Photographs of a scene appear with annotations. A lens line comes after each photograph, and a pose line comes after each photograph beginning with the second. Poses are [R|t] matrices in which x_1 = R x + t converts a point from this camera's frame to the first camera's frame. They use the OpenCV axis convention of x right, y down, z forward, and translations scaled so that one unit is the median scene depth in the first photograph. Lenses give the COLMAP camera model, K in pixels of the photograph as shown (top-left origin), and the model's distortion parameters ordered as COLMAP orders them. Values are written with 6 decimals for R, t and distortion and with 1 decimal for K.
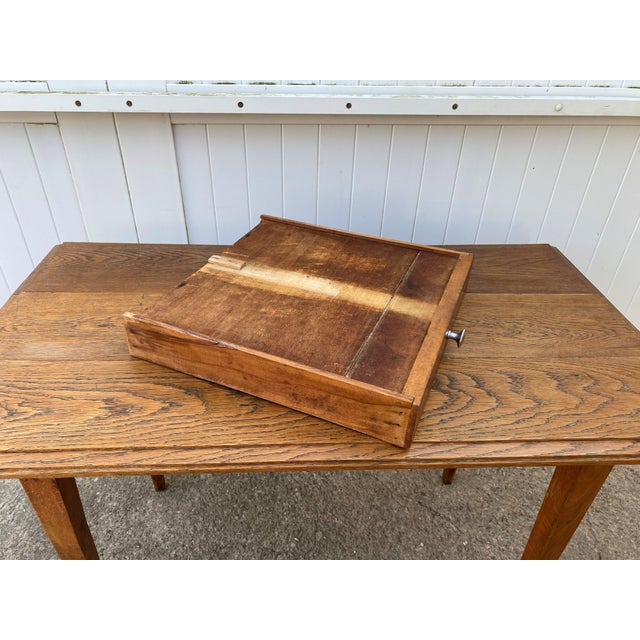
lens RADIAL K [[490.6, 0, 308.6], [0, 490.6, 324.2], [0, 0, 1]] dist [-0.001186, 0.001837]
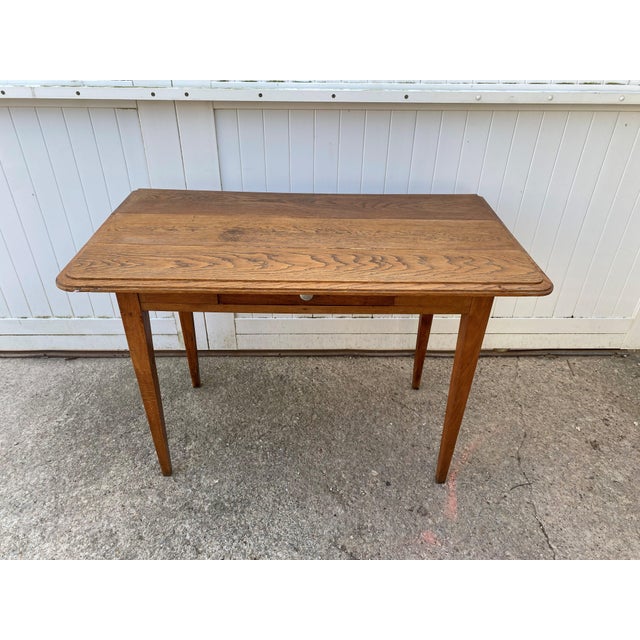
lens RADIAL K [[486.5, 0, 318.8], [0, 486.5, 314.7], [0, 0, 1]] dist [0.007632, -0.003443]
pose [[0.999457, 0.014580, -0.029541, 0.090658], [-0.015392, 0.999505, -0.027445, 0.252101], [0.029126, 0.027885, 0.999187, -0.447163]]
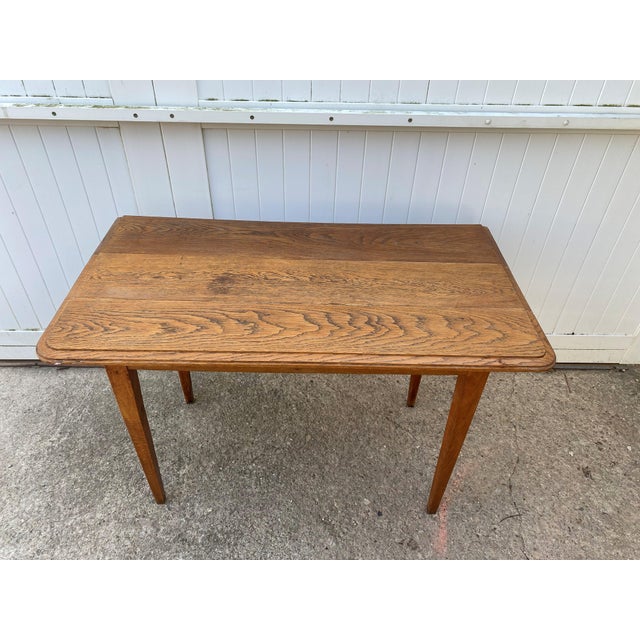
lens RADIAL K [[486.5, 0, 317.4], [0, 486.5, 315.9], [0, 0, 1]] dist [0.007820, -0.005454]
pose [[0.999200, 0.029568, -0.026920, 0.096253], [-0.027282, 0.996287, 0.081661, -0.011512], [0.029235, -0.080861, 0.996297, -0.392994]]
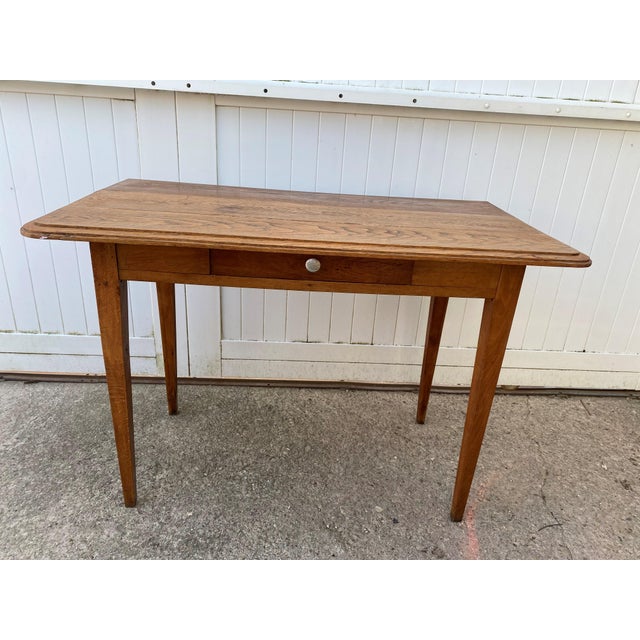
lens RADIAL K [[487.5, 0, 321.0], [0, 487.5, 316.6], [0, 0, 1]] dist [0.003536, -0.000783]
pose [[0.999056, 0.042595, 0.008478, 0.039845], [-0.039992, 0.978380, -0.202912, 0.479138], [-0.016938, 0.202382, 0.979160, -0.266025]]
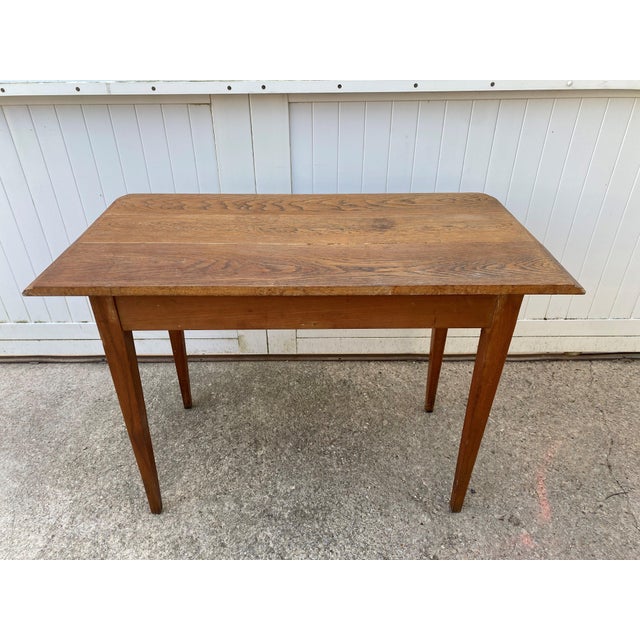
lens RADIAL K [[488.4, 0, 311.2], [0, 488.4, 323.4], [0, 0, 1]] dist [0.010298, -0.008279]
pose [[0.997734, 0.008345, -0.066764, -0.118854], [-0.010810, 0.999270, -0.036649, 0.295277], [0.066409, 0.037288, 0.997096, -0.402801]]
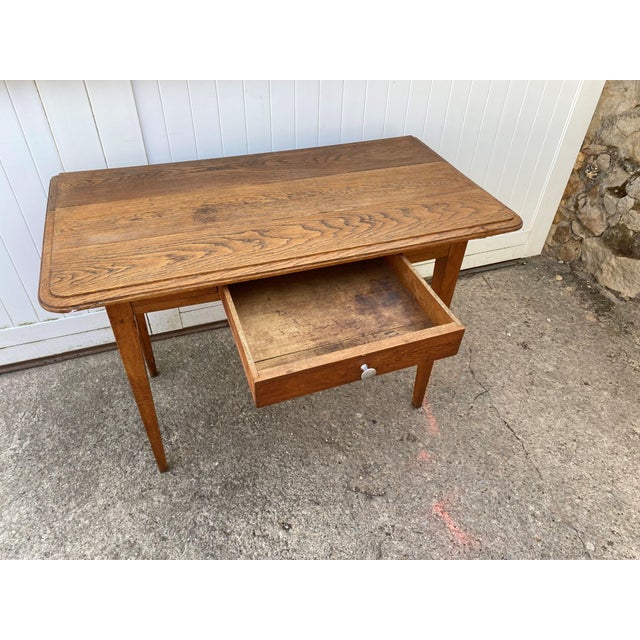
lens RADIAL K [[488.4, 0, 311.2], [0, 488.4, 323.4], [0, 0, 1]] dist [0.010298, -0.008279]
pose [[0.958780, -0.186523, 0.214361, -0.230333], [0.160932, 0.978186, 0.131349, 0.156164], [-0.234184, -0.091437, 0.967883, -0.421975]]
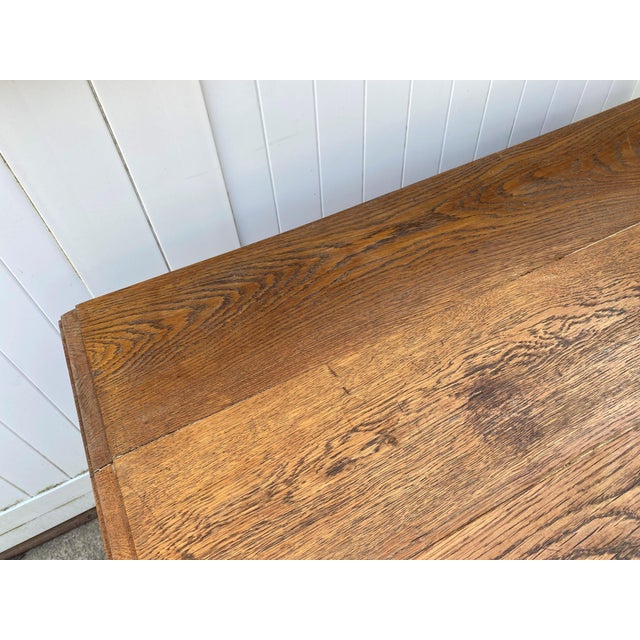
lens RADIAL K [[486.5, 0, 317.4], [0, 486.5, 315.9], [0, 0, 1]] dist [0.007820, -0.005454]
pose [[0.907903, -0.373289, 0.190701, -0.380992], [0.301434, 0.897540, 0.321807, -0.260389], [-0.291289, -0.234686, 0.927401, 0.443213]]
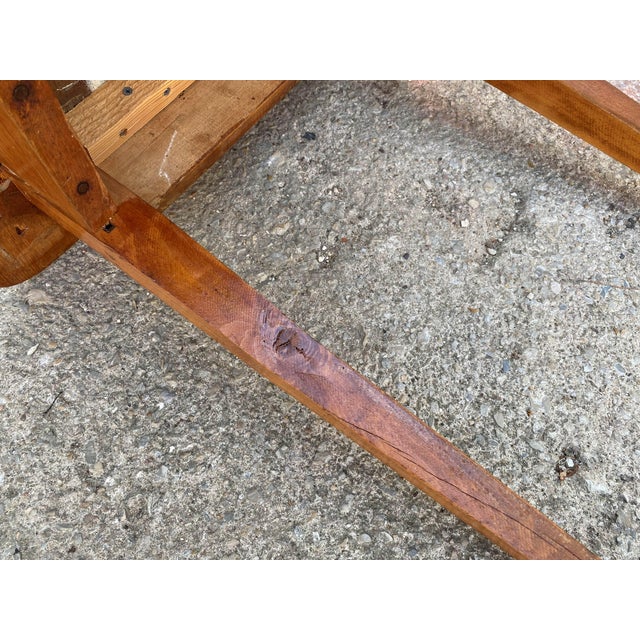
lens RADIAL K [[494.2, 0, 312.1], [0, 494.2, 319.4], [0, 0, 1]] dist [-0.003817, -0.000556]
pose [[0.071167, -0.920925, 0.383188, -0.177060], [0.590854, 0.348431, 0.727659, 0.370669], [-0.803634, 0.174623, 0.568928, 0.799247]]
